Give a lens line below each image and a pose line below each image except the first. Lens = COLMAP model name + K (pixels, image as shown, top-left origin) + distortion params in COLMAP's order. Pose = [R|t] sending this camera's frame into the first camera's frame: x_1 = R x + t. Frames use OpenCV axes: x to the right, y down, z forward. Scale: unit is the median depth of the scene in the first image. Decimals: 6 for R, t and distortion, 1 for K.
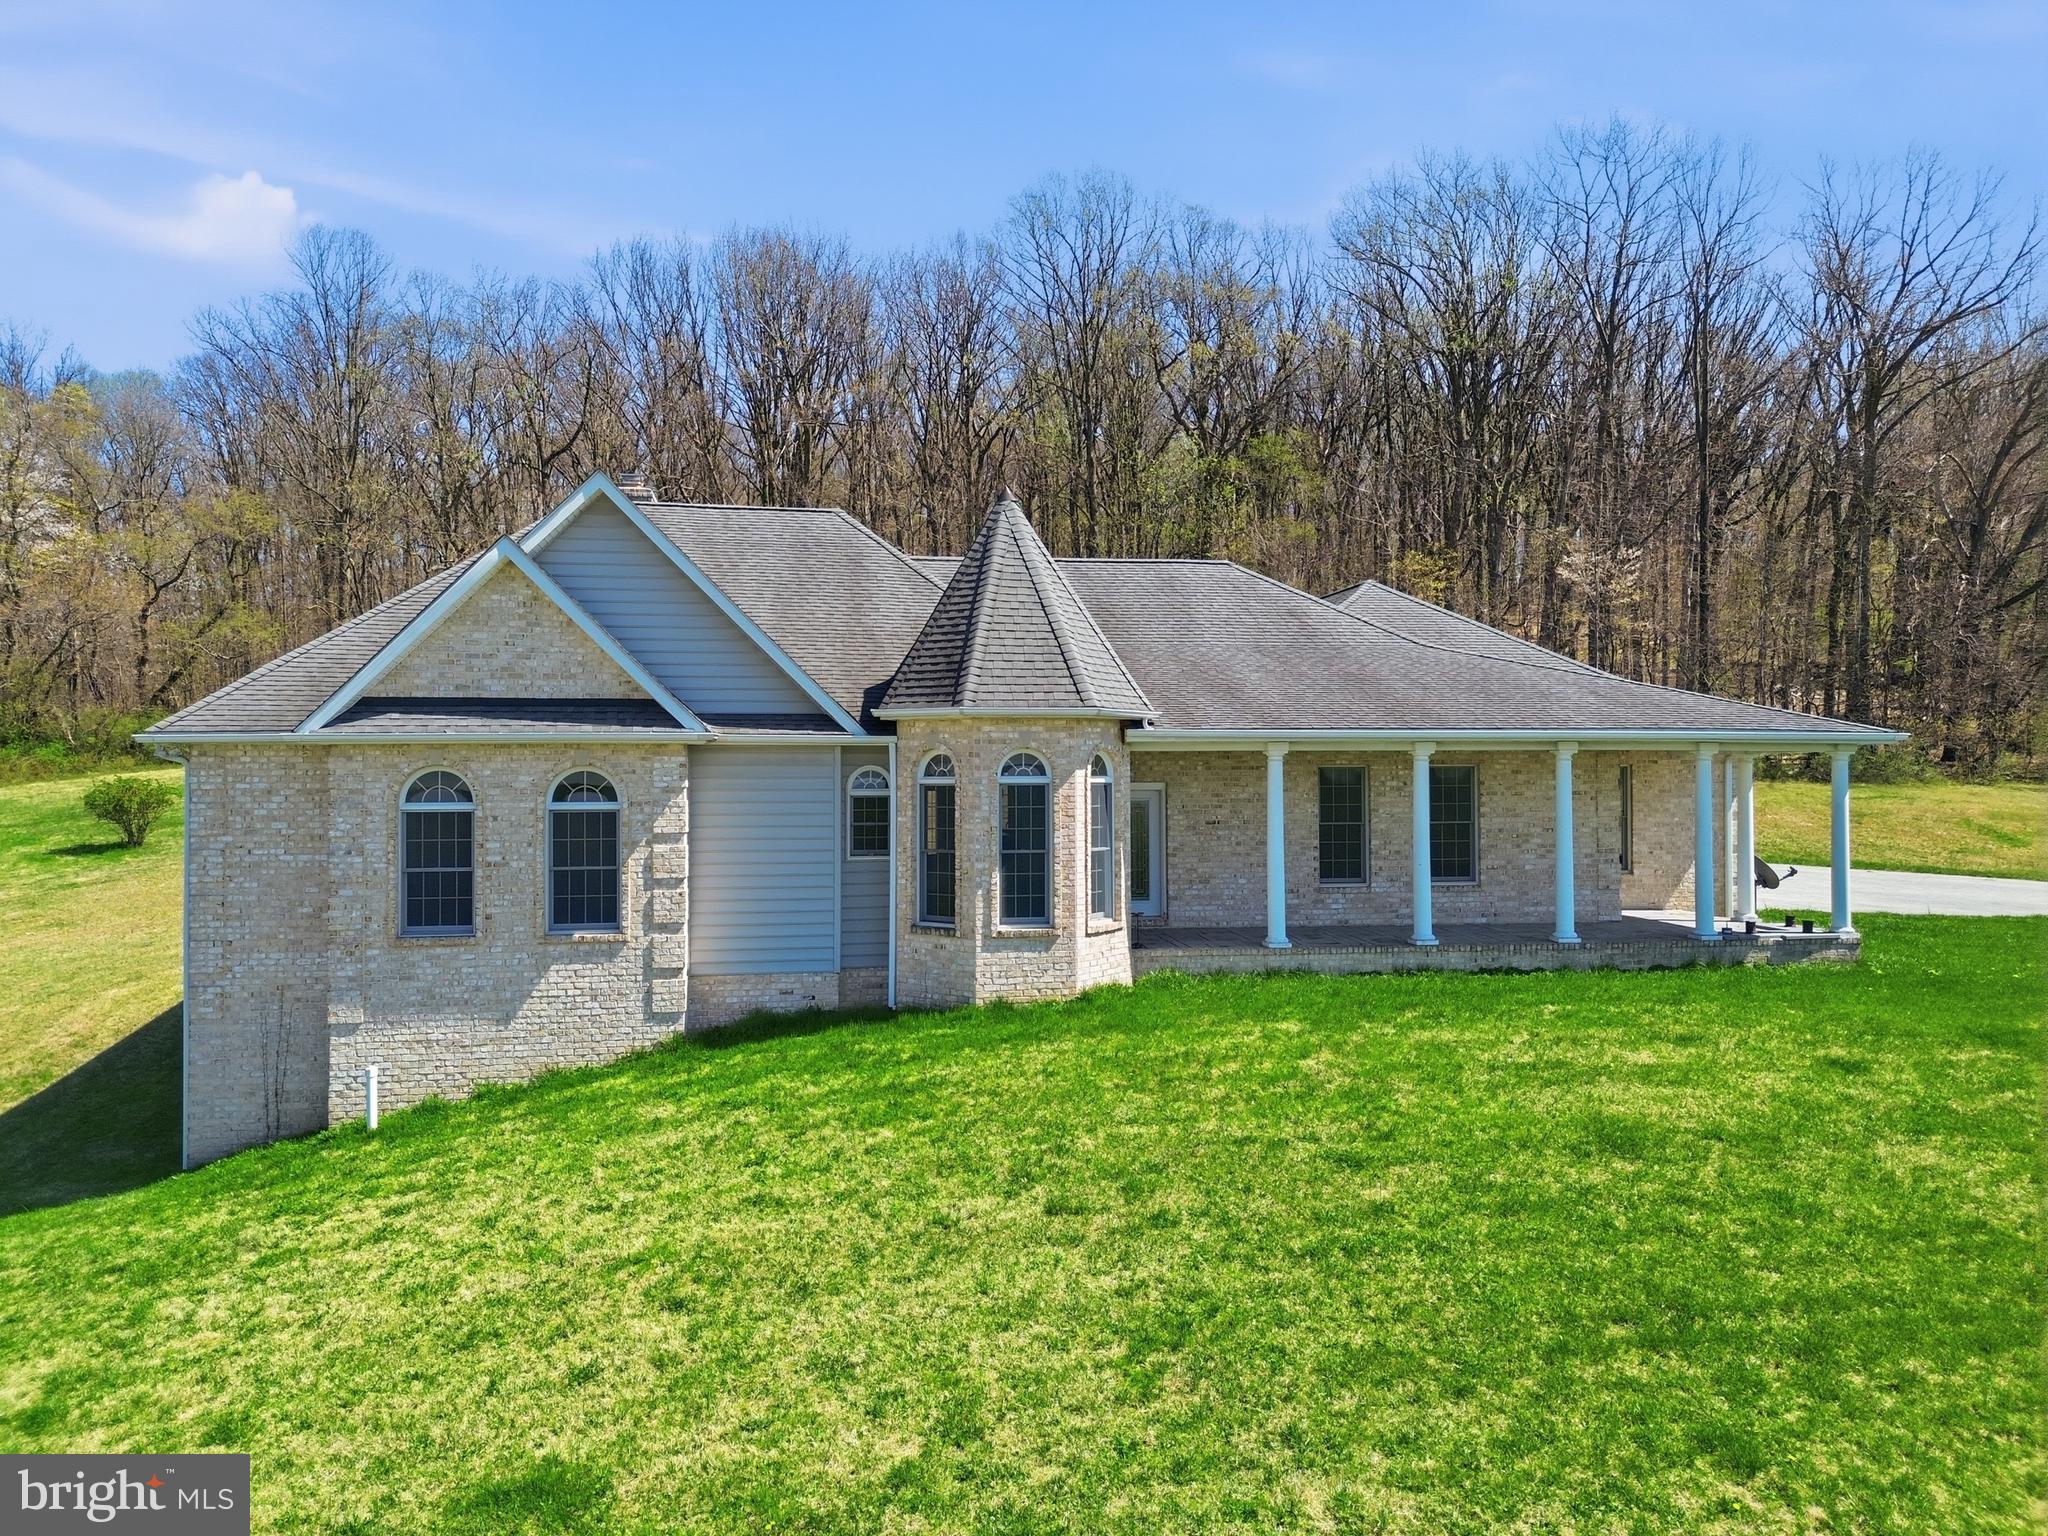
lens RADIAL K [[1411.6, 0, 1034.0], [0, 1411.6, 764.2], [0, 0, 1]] dist [0.072481, -0.054320]
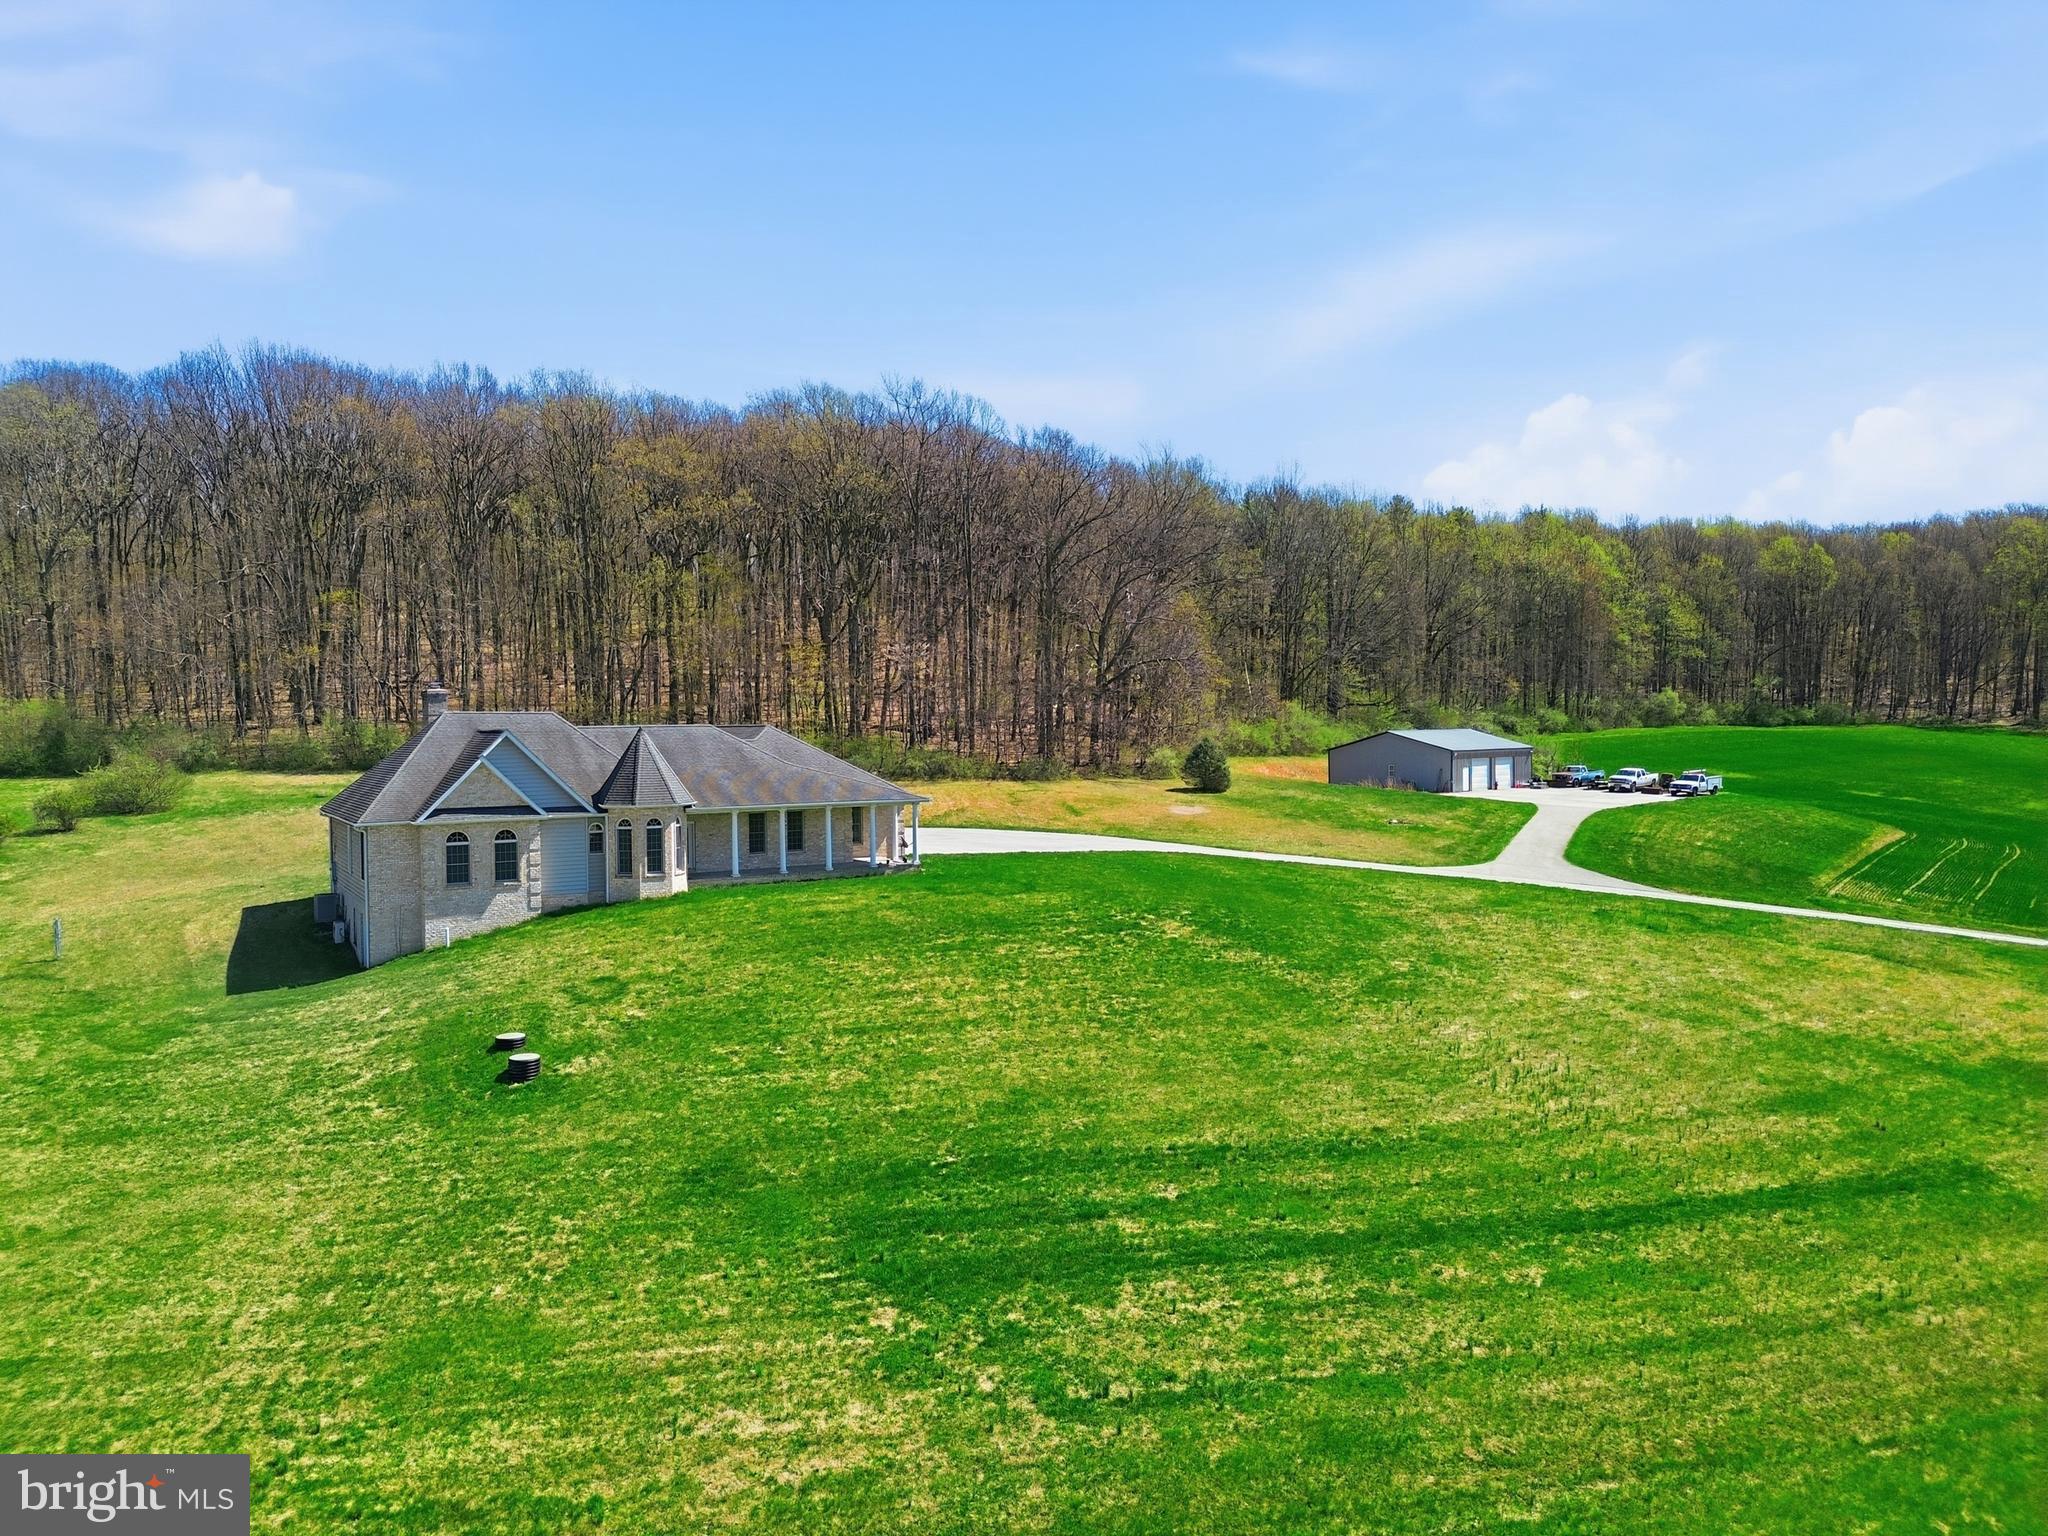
lens RADIAL K [[1404.2, 0, 1024.0], [0, 1404.2, 768.0], [0, 0, 1]] dist [0.079170, -0.064061]
pose [[0.923836, -0.019732, 0.382279, -0.450418], [0.005329, 0.999237, 0.038700, -0.240026], [-0.382751, -0.033715, 0.923236, -2.230327]]
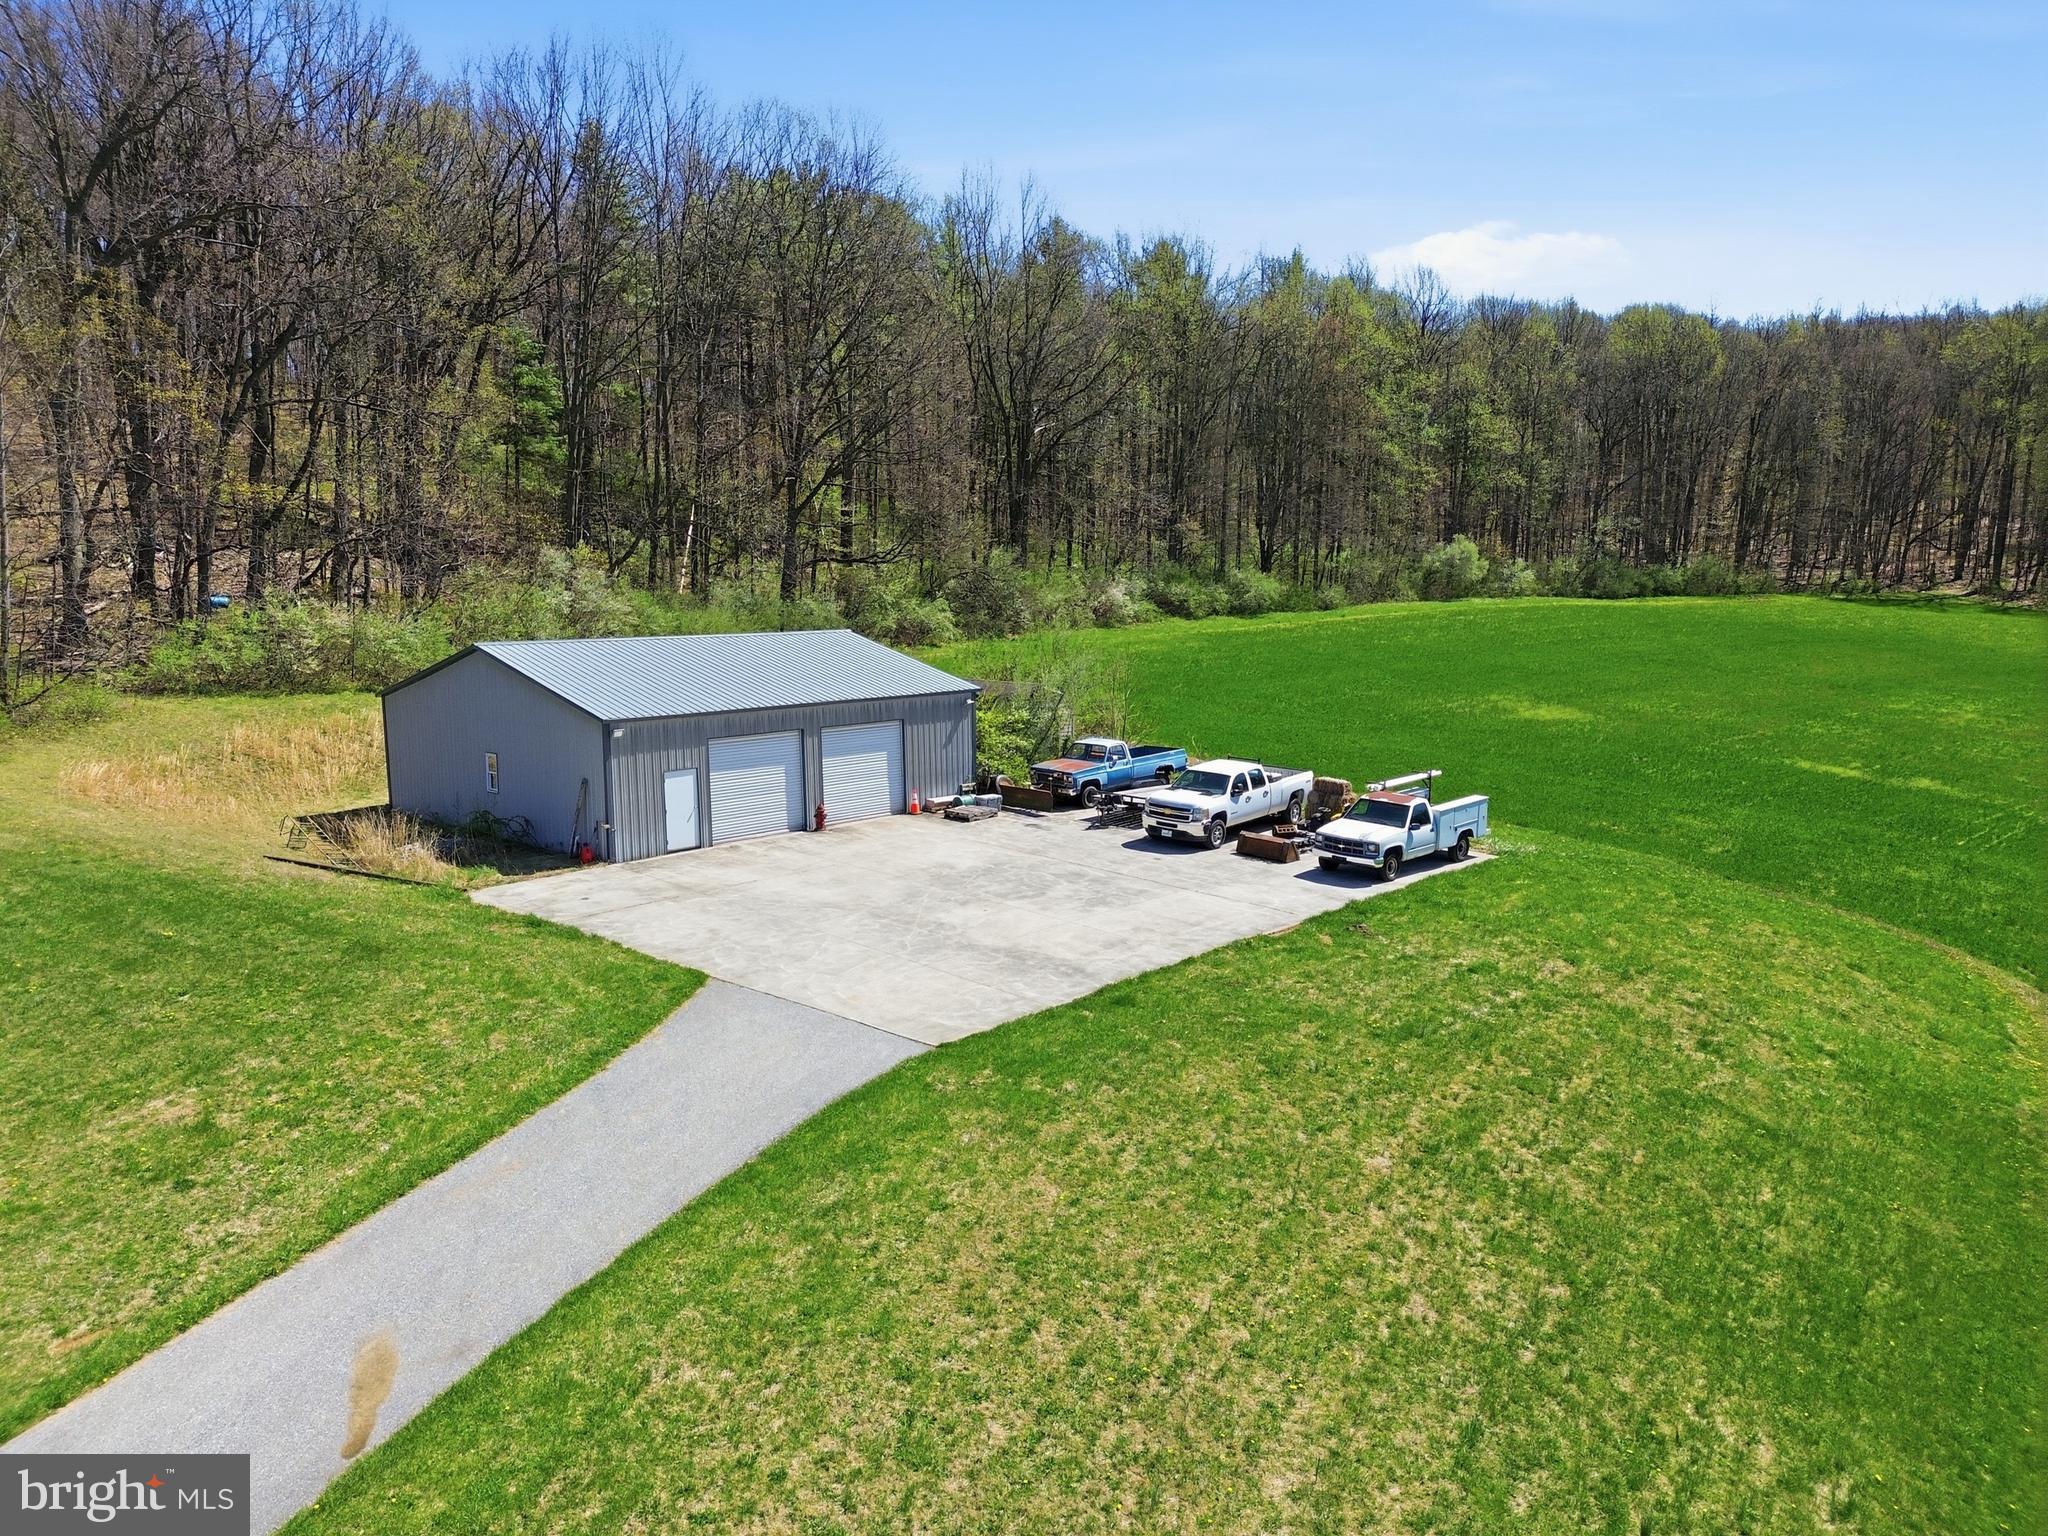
lens RADIAL K [[1411.6, 0, 1034.0], [0, 1411.6, 764.2], [0, 0, 1]] dist [0.072481, -0.054320]
pose [[0.879983, -0.066798, 0.470284, 3.524754], [0.002154, 0.990614, 0.136675, -0.257637], [-0.475000, -0.119259, 0.871867, 1.158912]]
